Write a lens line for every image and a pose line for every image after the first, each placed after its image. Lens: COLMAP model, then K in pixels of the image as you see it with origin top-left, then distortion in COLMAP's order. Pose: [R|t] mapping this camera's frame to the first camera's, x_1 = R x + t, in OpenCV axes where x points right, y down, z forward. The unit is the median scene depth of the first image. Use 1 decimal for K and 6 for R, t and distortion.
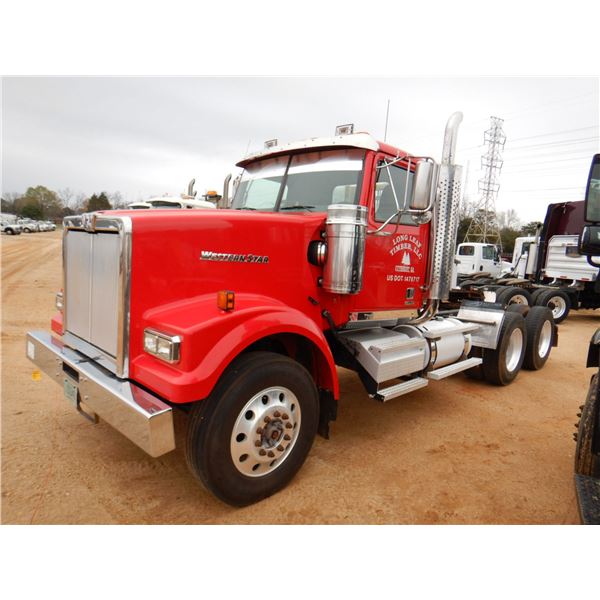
lens RADIAL K [[439.8, 0, 295.6], [0, 439.8, 298.0], [0, 0, 1]] dist [0.018359, 0.006988]
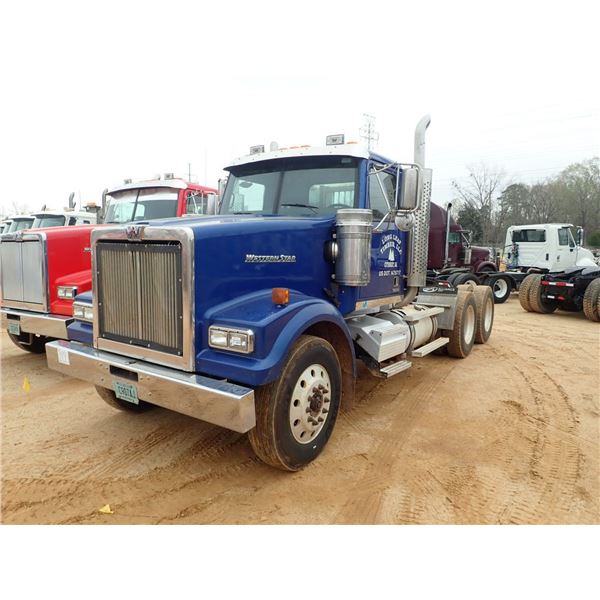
lens RADIAL K [[439.8, 0, 305.7], [0, 439.8, 302.8], [0, 0, 1]] dist [0.018359, 0.006988]
pose [[0.984676, -0.064540, 0.162013, -0.185773], [0.061649, 0.997837, 0.022814, 0.000295], [-0.163135, -0.012477, 0.986525, -0.100512]]
